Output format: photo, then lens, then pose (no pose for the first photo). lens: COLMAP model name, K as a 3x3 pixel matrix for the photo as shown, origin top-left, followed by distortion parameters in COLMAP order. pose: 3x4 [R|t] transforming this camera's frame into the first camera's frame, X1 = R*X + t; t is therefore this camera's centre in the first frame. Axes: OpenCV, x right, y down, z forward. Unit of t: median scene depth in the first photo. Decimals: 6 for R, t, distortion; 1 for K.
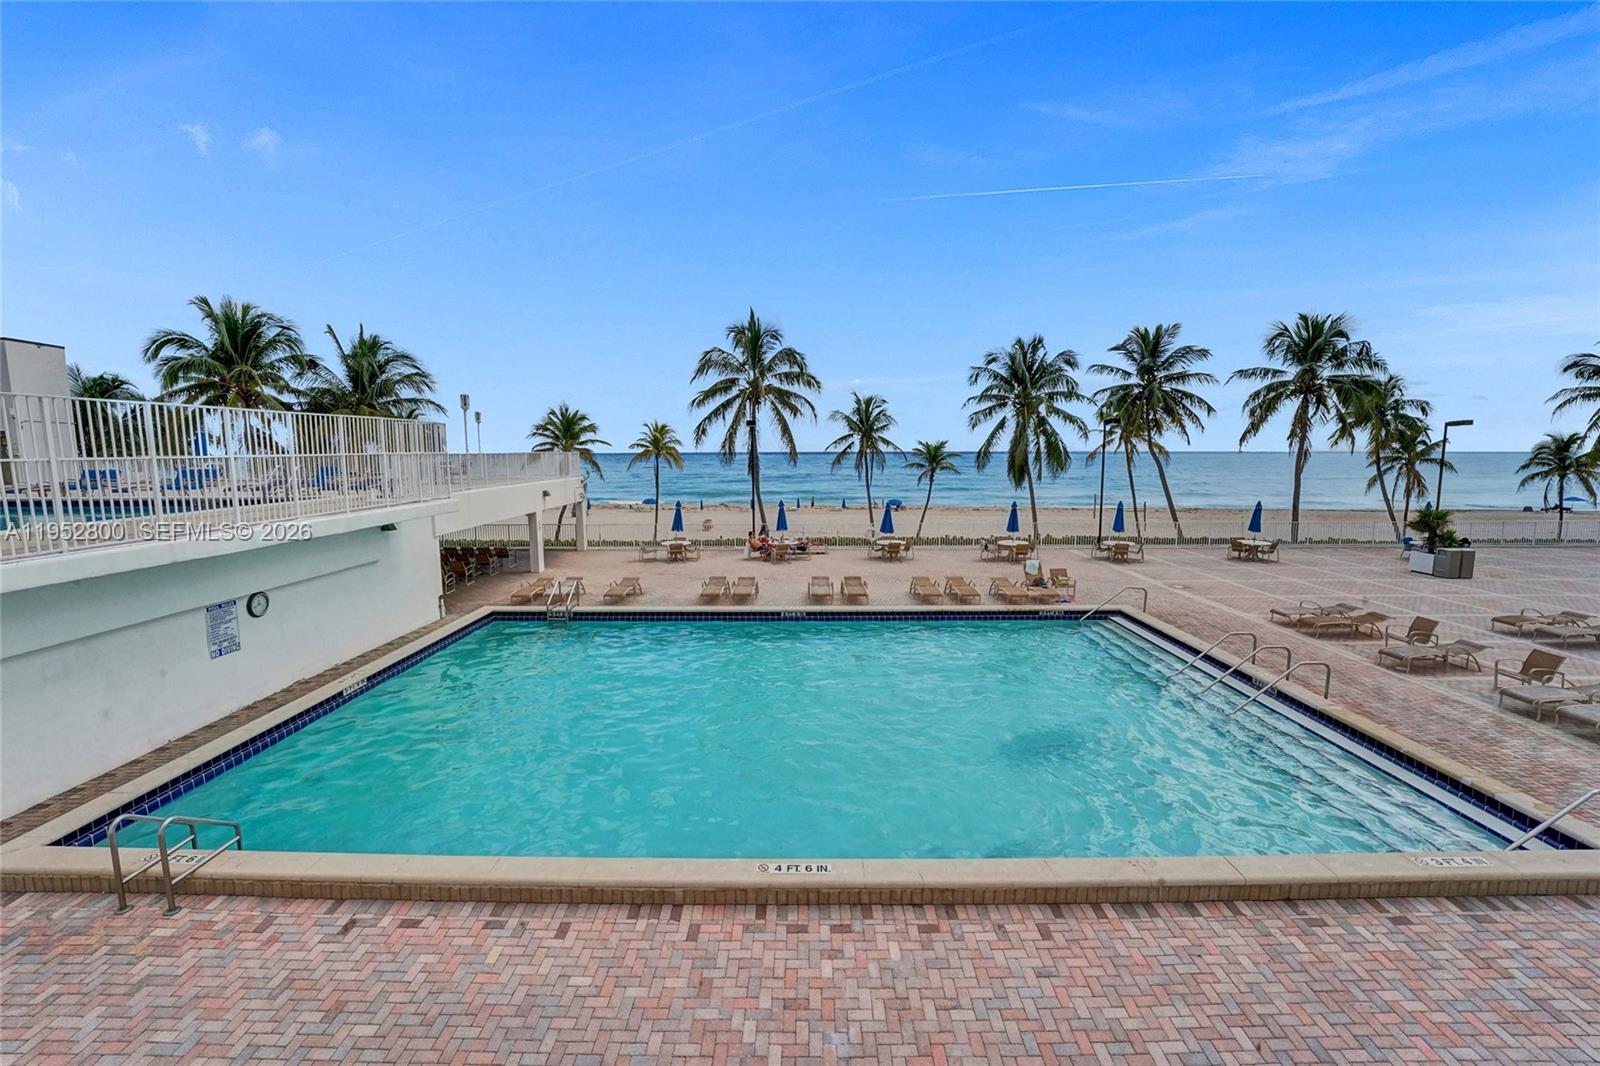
lens RADIAL K [[645.4, 0, 800.0], [0, 645.4, 533.0], [0, 0, 1]] dist [-0.038825, 0.008192]
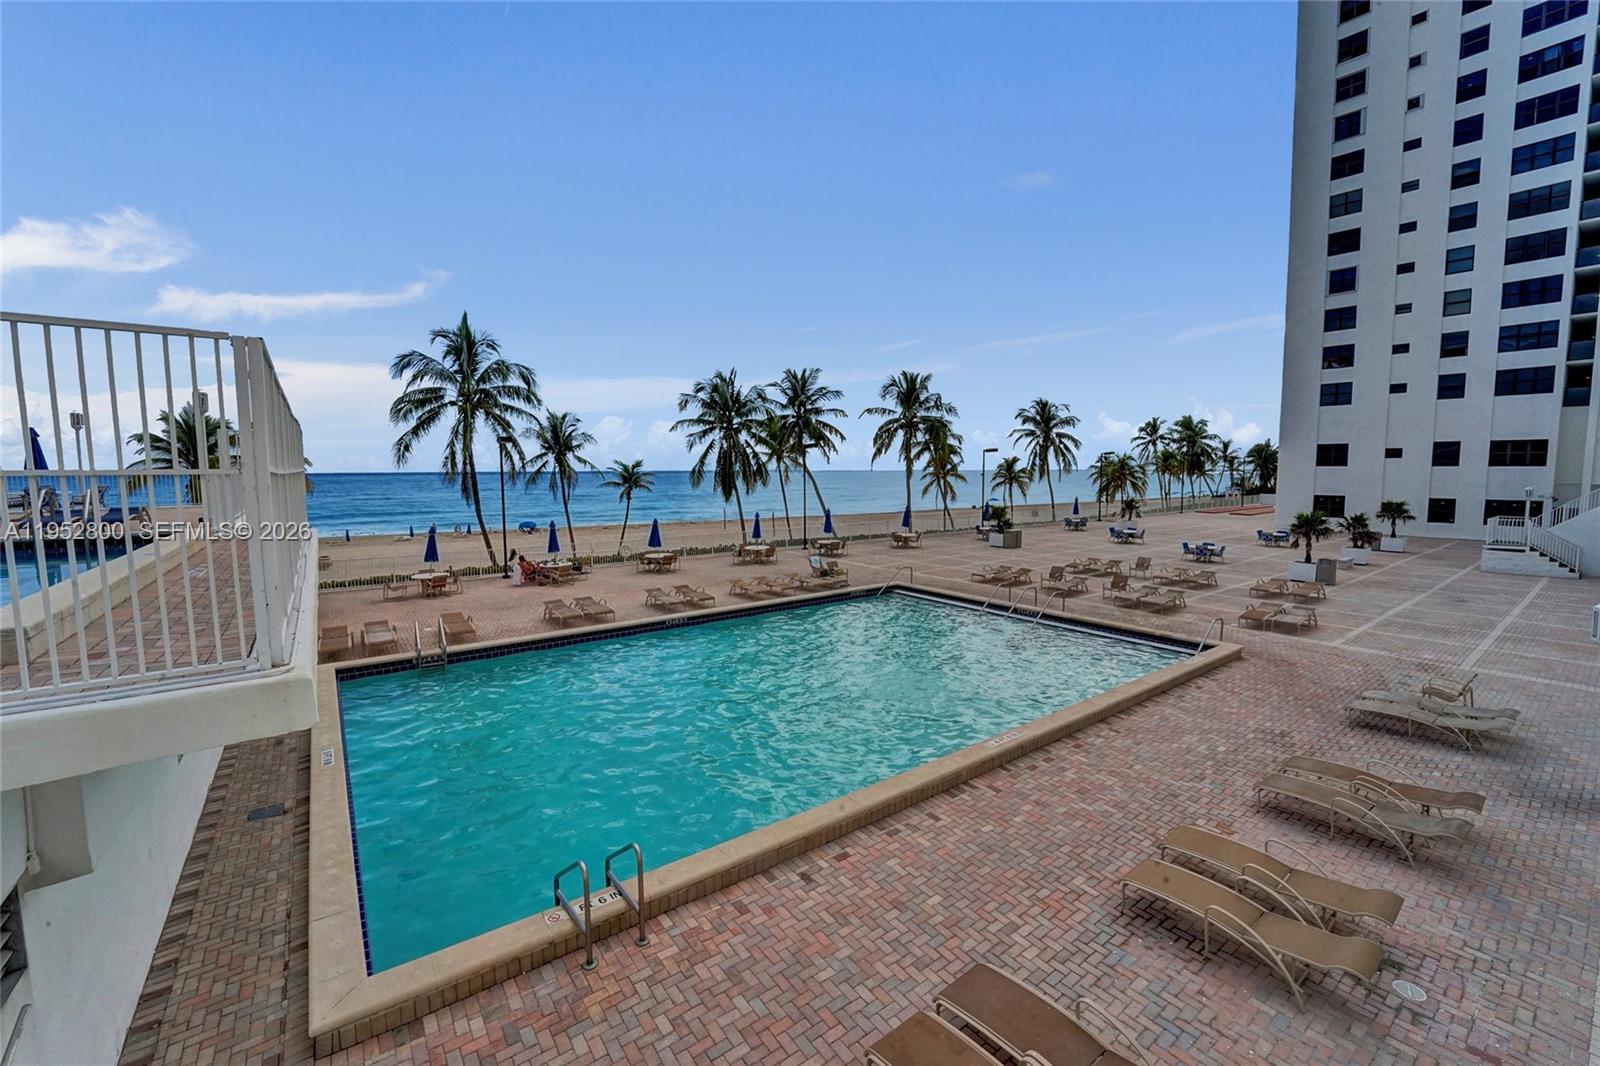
lens RADIAL K [[648.5, 0, 800.0], [0, 648.5, 533.0], [0, 0, 1]] dist [-0.019685, -0.000227]
pose [[0.797659, -0.058212, 0.600293, -0.256695], [0.076211, 0.997081, -0.004578, -0.000015], [-0.598275, 0.049400, 0.799767, 0.005061]]
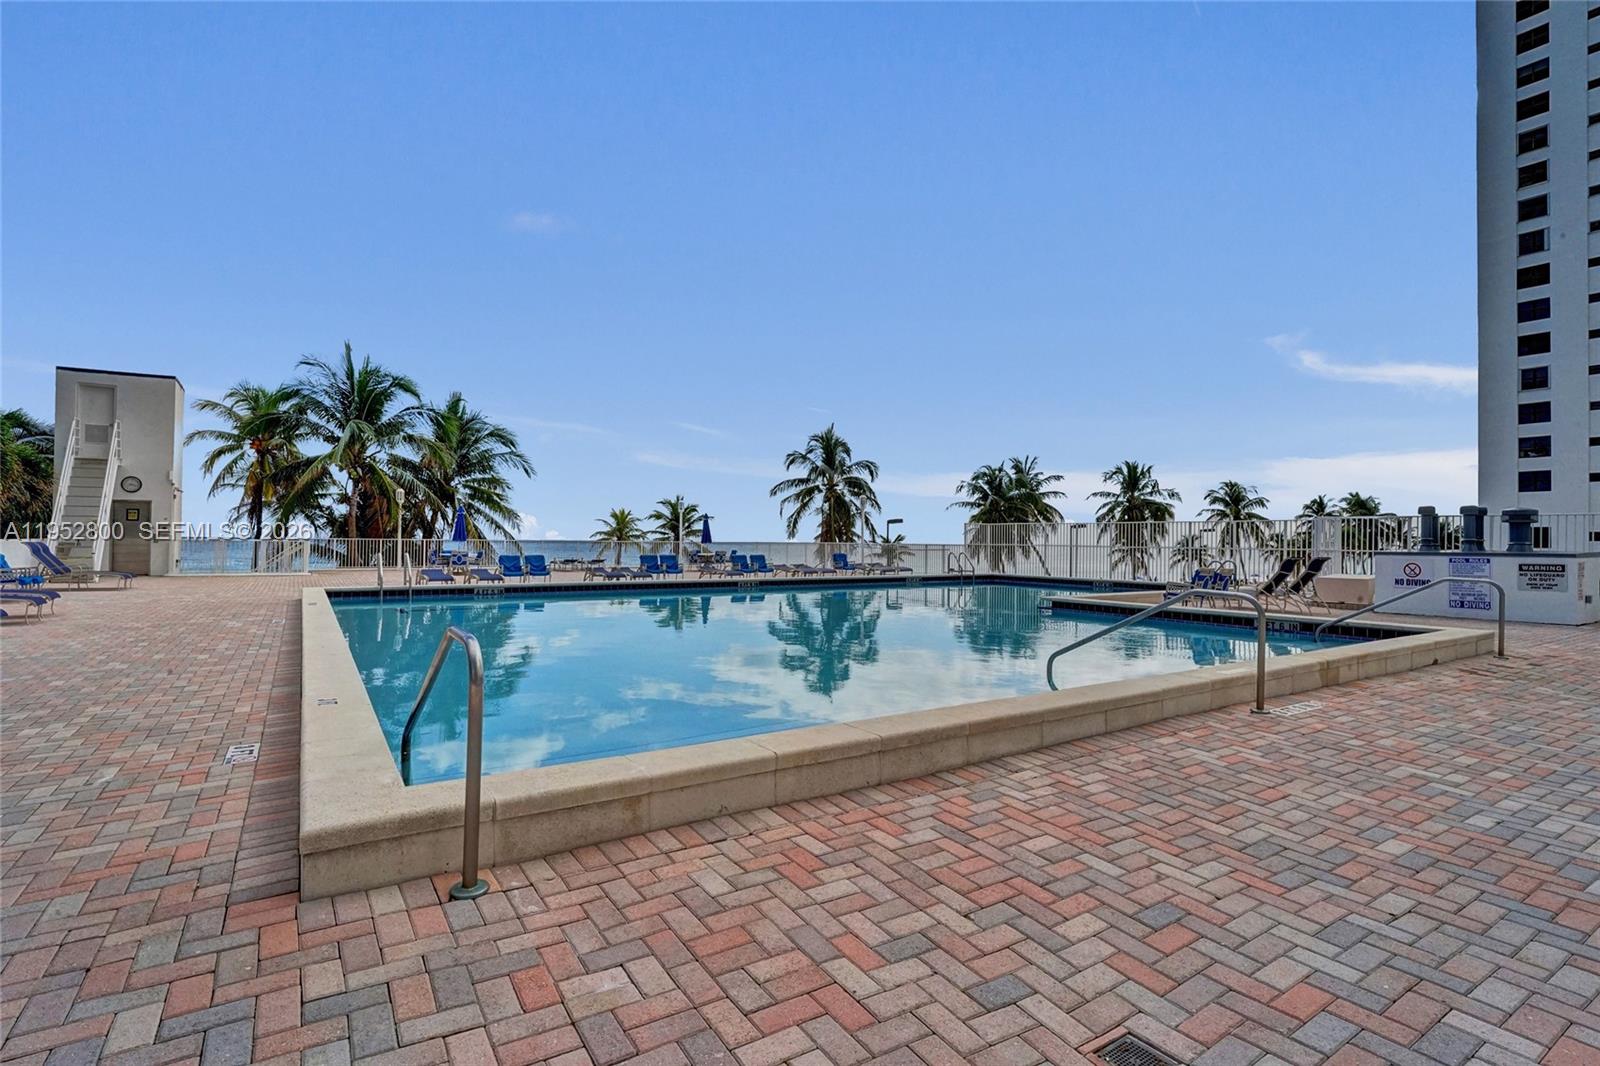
lens RADIAL K [[779.7, 0, 800.0], [0, 779.7, 533.0], [0, 0, 1]] dist [0.002237, 0.000462]
pose [[0.835720, 0.022588, 0.548690, -0.938390], [0.050951, 0.991654, -0.118429, 0.027967], [-0.546786, 0.126930, 0.827595, -0.160809]]
